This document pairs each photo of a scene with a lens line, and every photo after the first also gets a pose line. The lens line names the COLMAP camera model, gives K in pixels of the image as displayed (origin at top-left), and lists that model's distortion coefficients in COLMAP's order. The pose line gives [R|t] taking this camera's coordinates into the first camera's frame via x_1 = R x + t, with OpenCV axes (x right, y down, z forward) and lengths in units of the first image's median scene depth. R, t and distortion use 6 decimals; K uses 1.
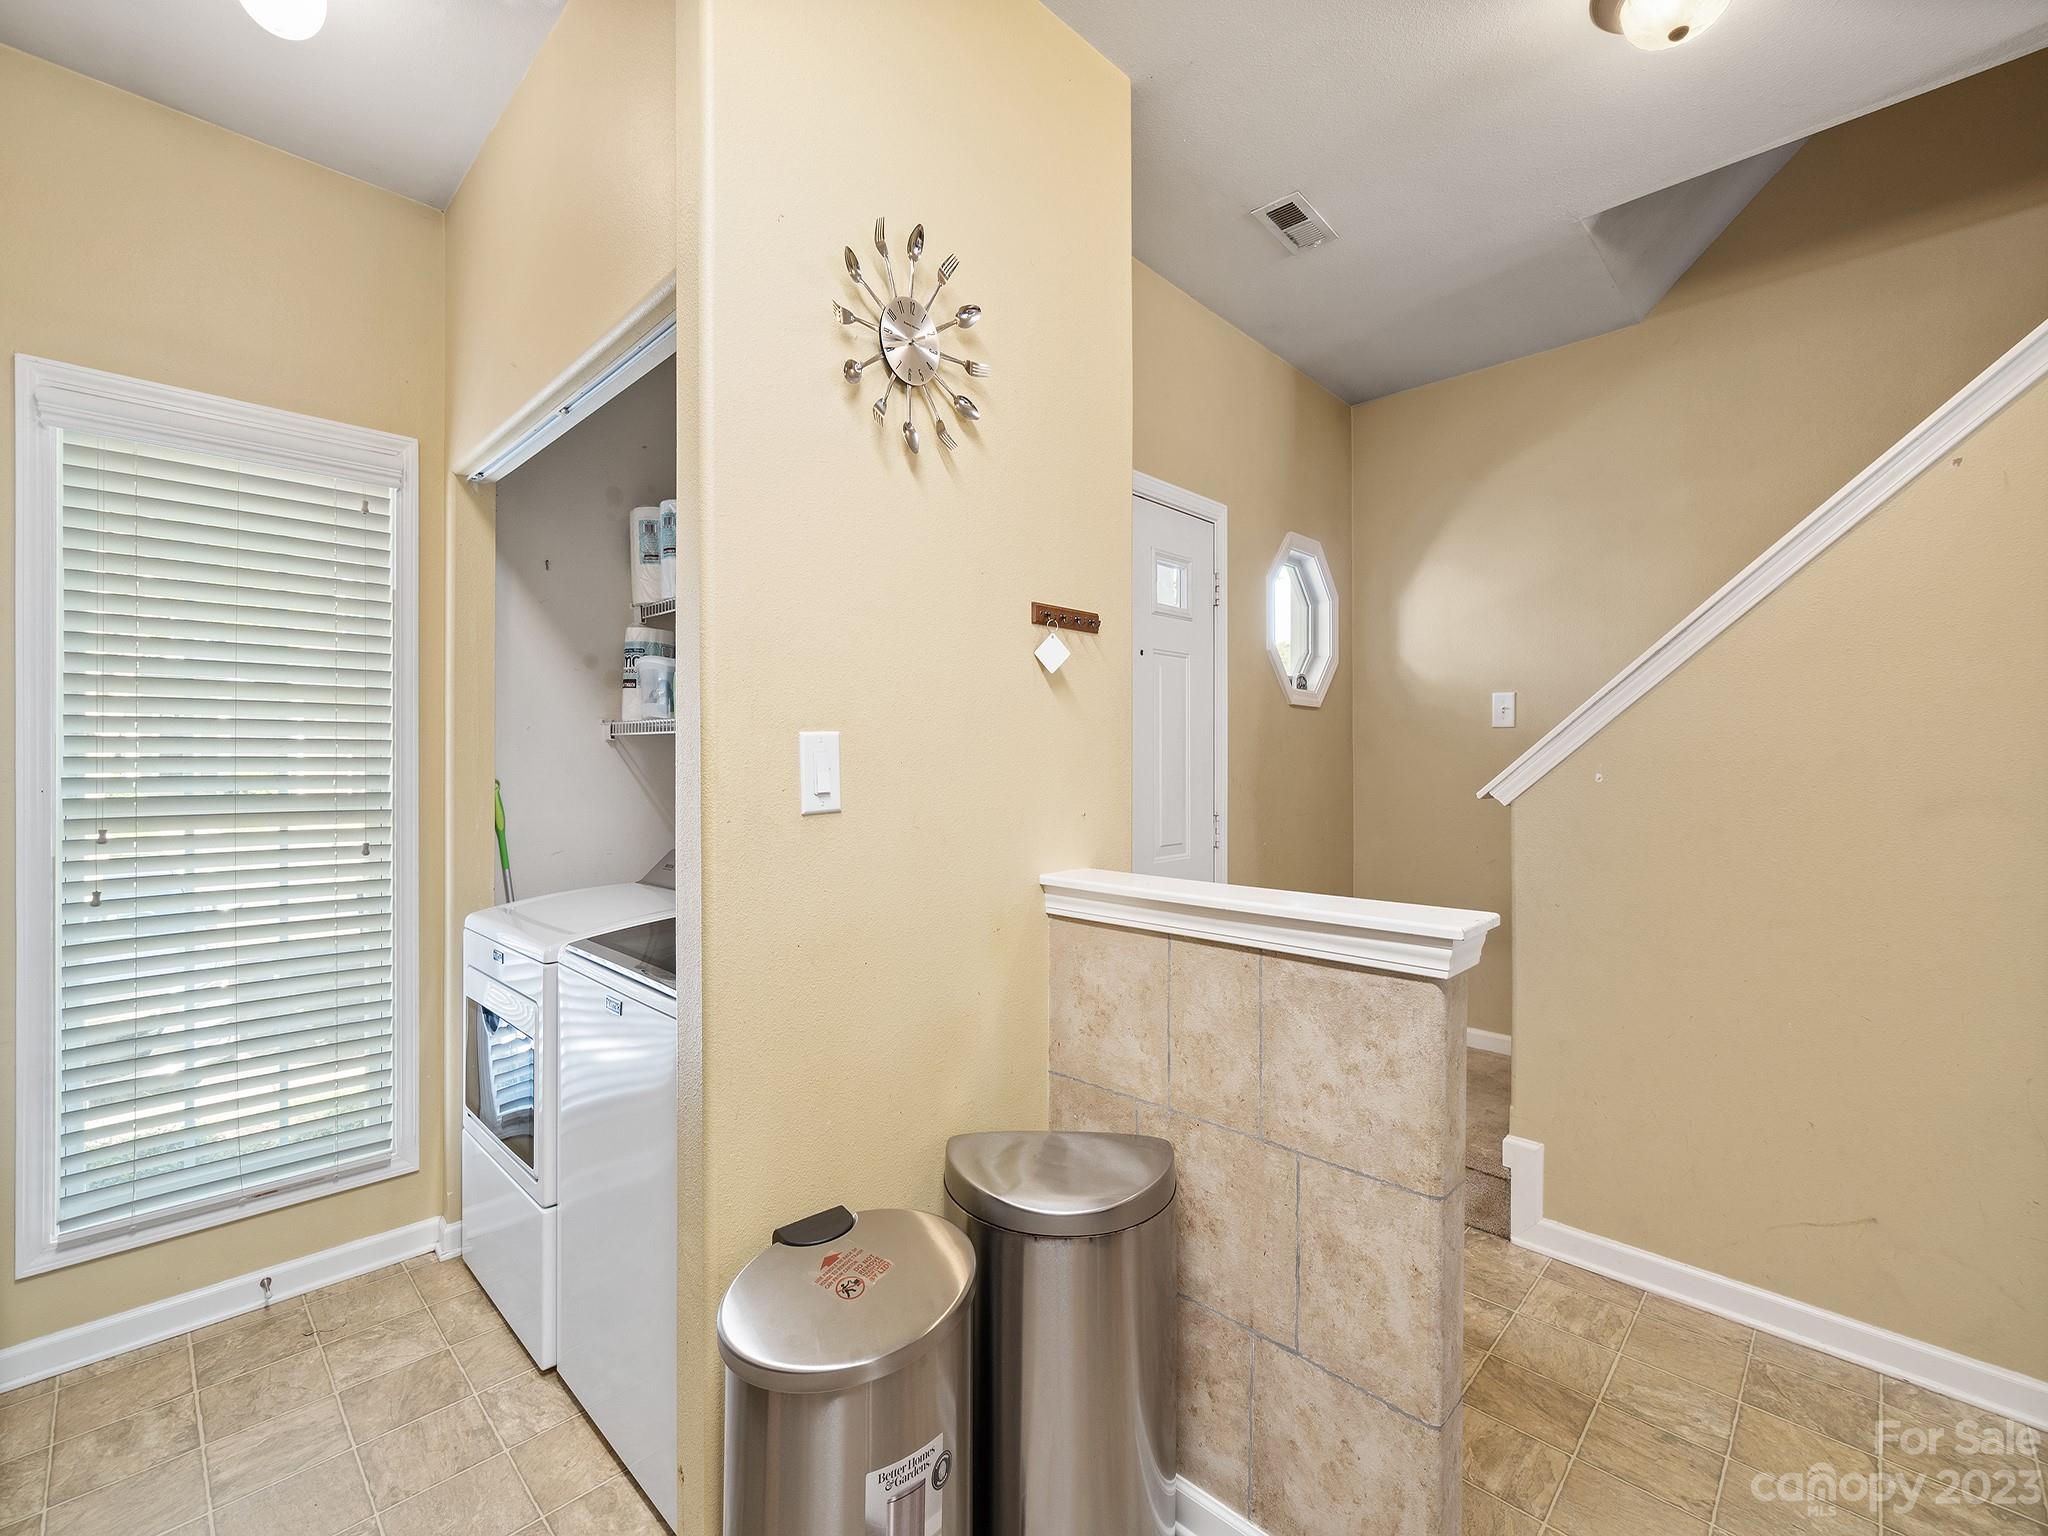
lens RADIAL K [[884.0, 0, 1012.0], [0, 884.0, 760.3], [0, 0, 1]] dist [-0.003573, 0.000027]
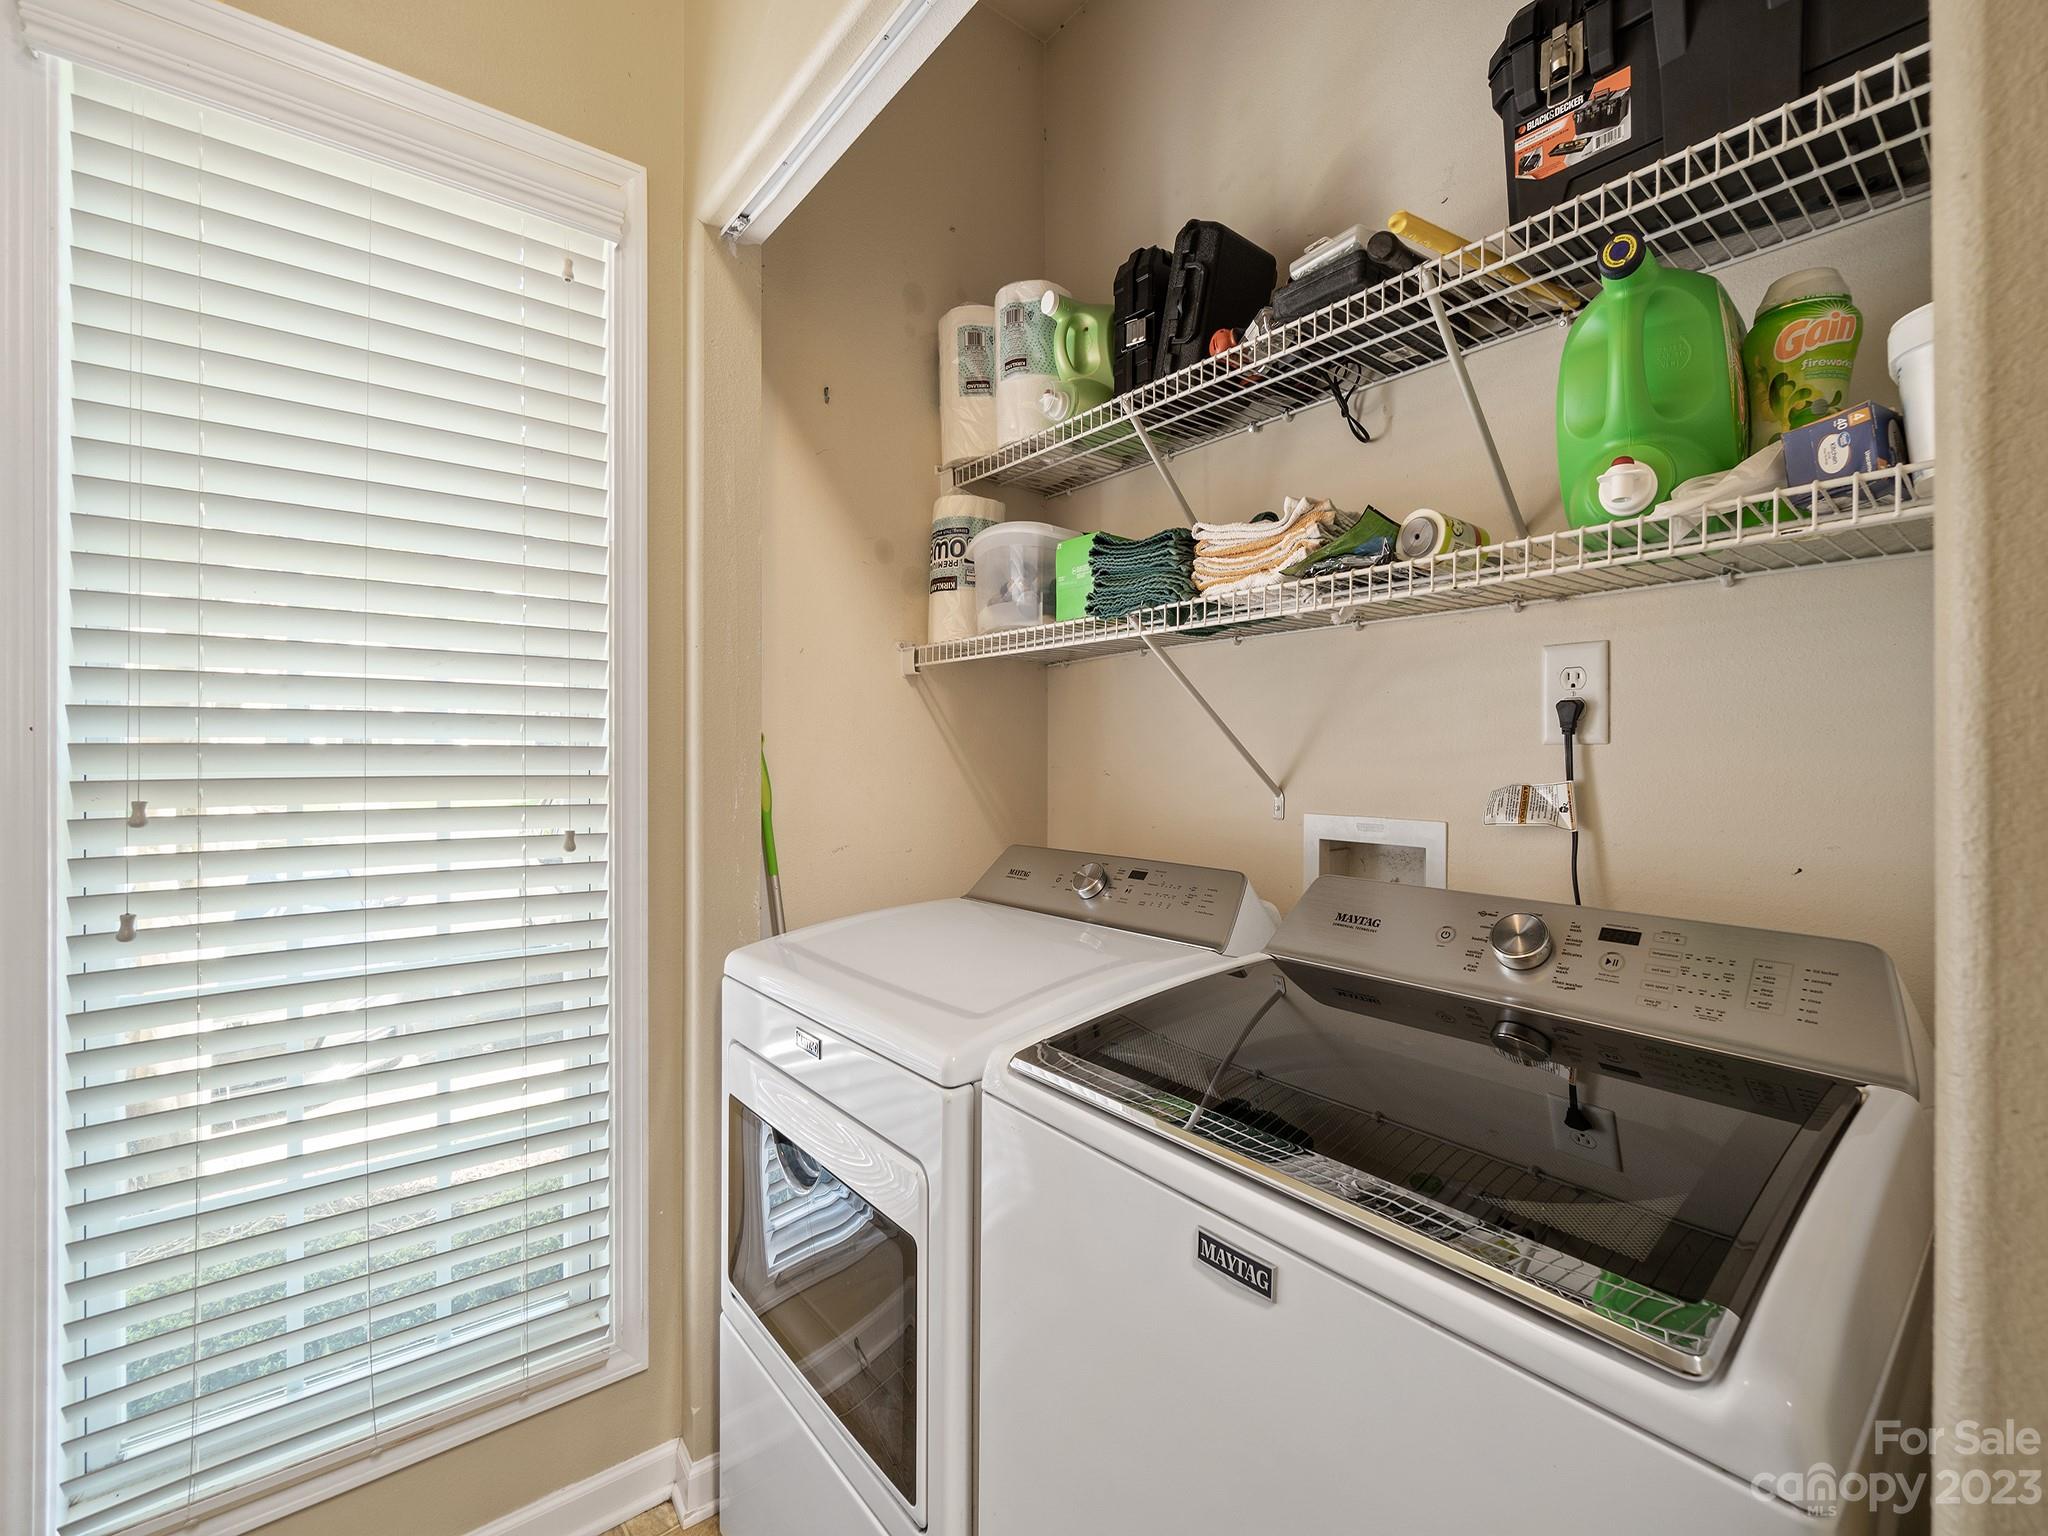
lens RADIAL K [[884.0, 0, 1018.9], [0, 884.0, 756.9], [0, 0, 1]] dist [-0.003573, 0.000027]
pose [[0.993107, -0.000444, -0.117210, -0.349073], [0.000500, 1.000000, 0.000453, 0.042551], [0.117210, -0.000508, 0.993107, 0.428560]]
